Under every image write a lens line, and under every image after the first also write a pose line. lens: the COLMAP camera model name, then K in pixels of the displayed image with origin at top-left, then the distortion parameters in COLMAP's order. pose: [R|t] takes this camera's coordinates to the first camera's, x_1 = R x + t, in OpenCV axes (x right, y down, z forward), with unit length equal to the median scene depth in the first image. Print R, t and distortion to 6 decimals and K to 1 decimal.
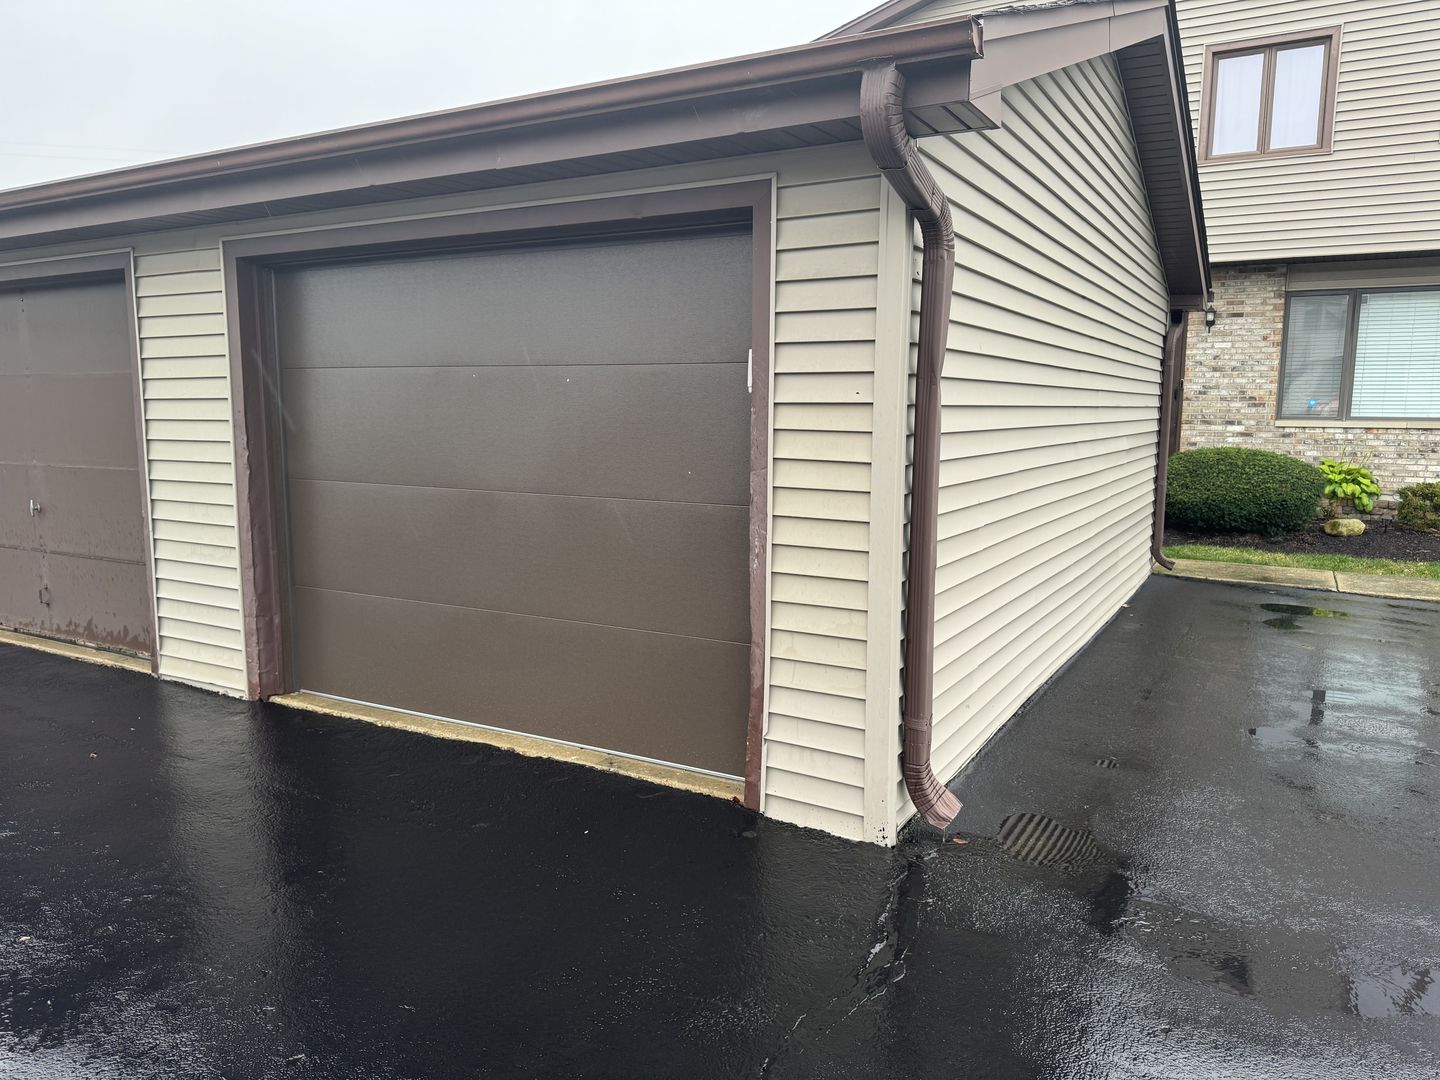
lens RADIAL K [[1020.2, 0, 715.6], [0, 1020.2, 540.5], [0, 0, 1]] dist [0.085894, -0.018637]
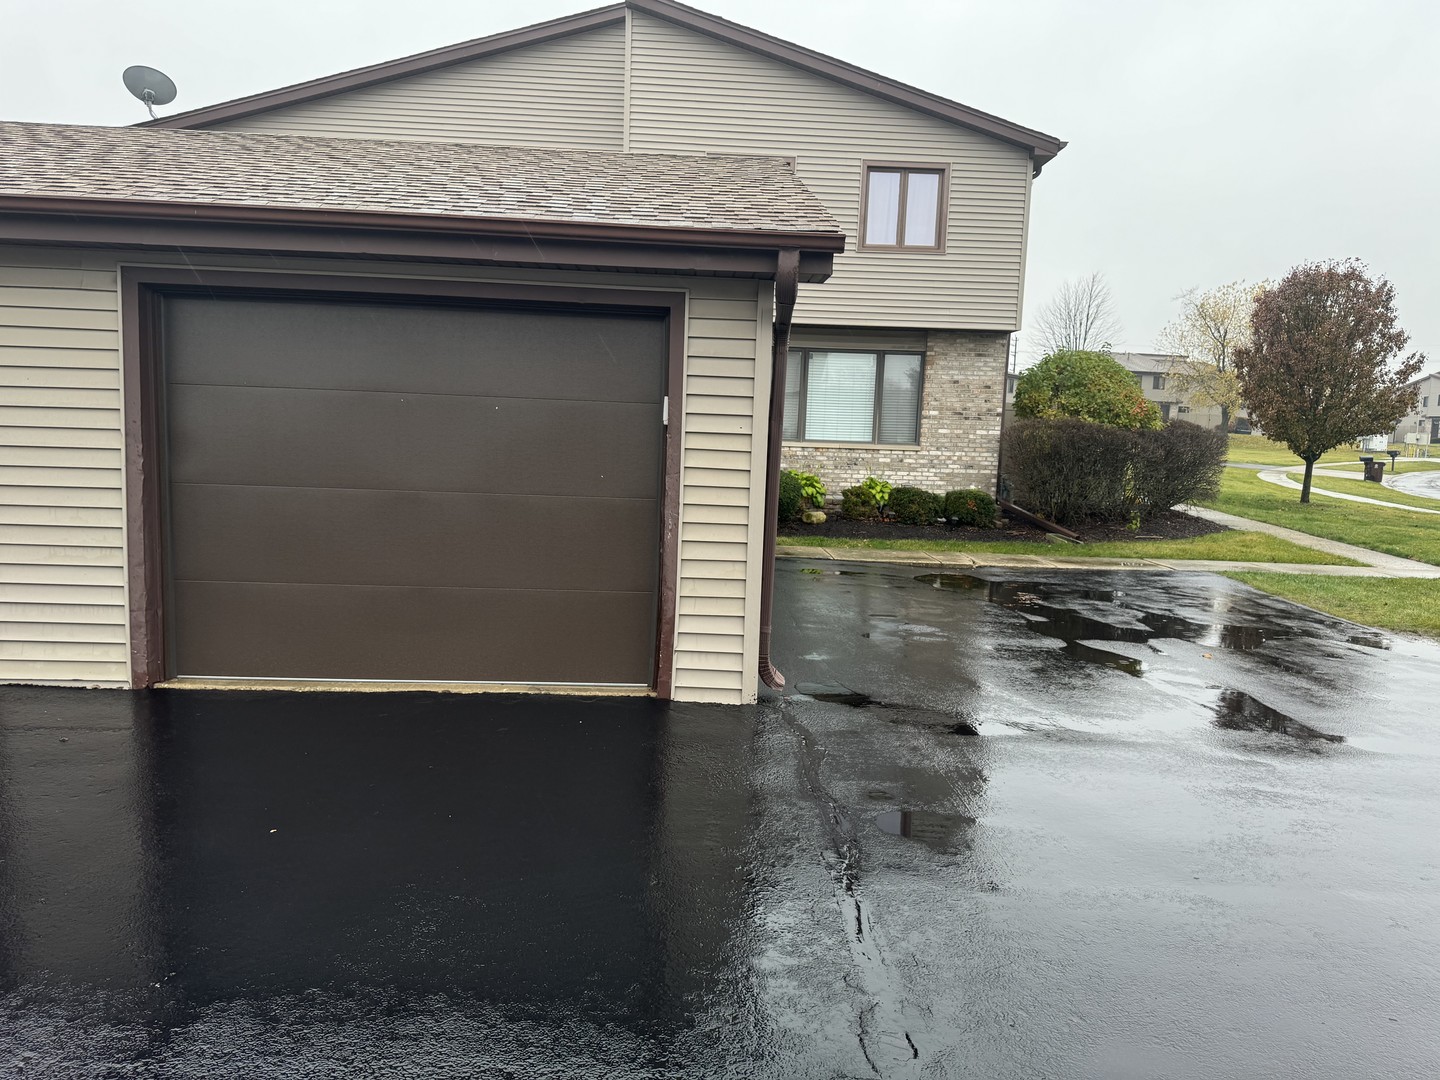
lens RADIAL K [[1020.2, 0, 724.2], [0, 1020.2, 536.9], [0, 0, 1]] dist [0.085894, -0.018637]
pose [[0.853561, -0.032559, 0.519974, -0.508815], [0.038256, 0.999268, -0.000227, 0.020704], [-0.519586, 0.020086, 0.854182, -0.259433]]
